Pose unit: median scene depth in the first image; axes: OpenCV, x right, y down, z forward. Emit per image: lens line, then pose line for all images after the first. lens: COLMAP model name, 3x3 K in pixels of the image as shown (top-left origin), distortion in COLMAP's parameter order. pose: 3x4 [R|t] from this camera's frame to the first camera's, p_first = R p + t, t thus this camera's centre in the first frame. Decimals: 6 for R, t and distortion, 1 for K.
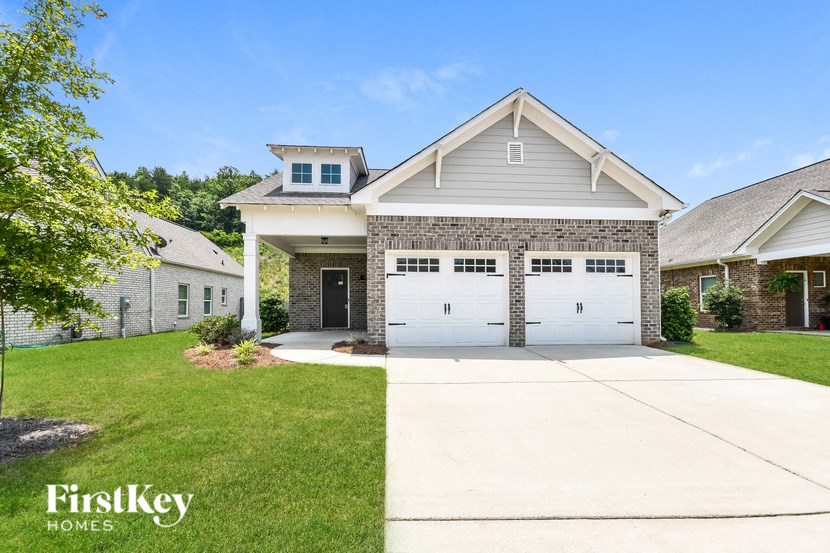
lens RADIAL K [[377.7, 0, 423.4], [0, 377.7, 278.4], [0, 0, 1]] dist [-0.009608, -0.000563]
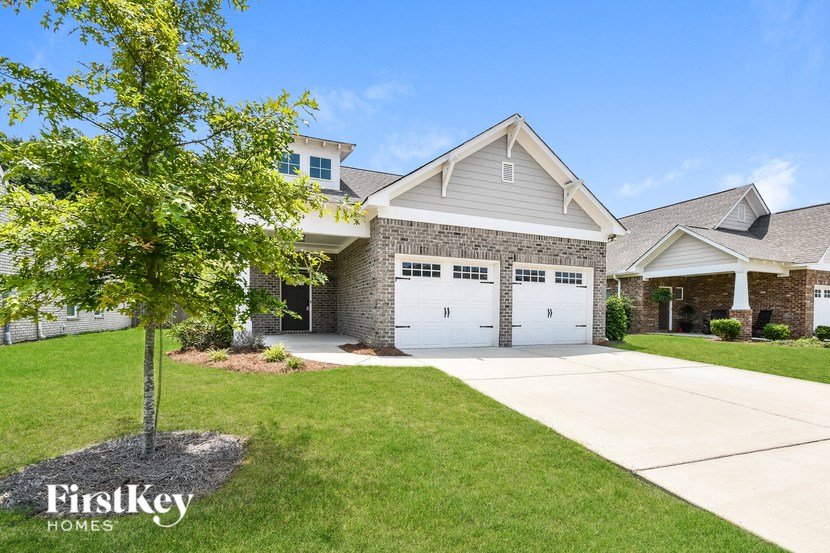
lens RADIAL K [[390.7, 0, 416.0], [0, 390.7, 293.3], [0, 0, 1]] dist [-0.004517, -0.000043]
pose [[0.949952, 0.028529, 0.311092, -0.359142], [-0.038369, 0.998937, 0.025556, 0.001941], [-0.310032, -0.036213, 0.950036, -0.014310]]
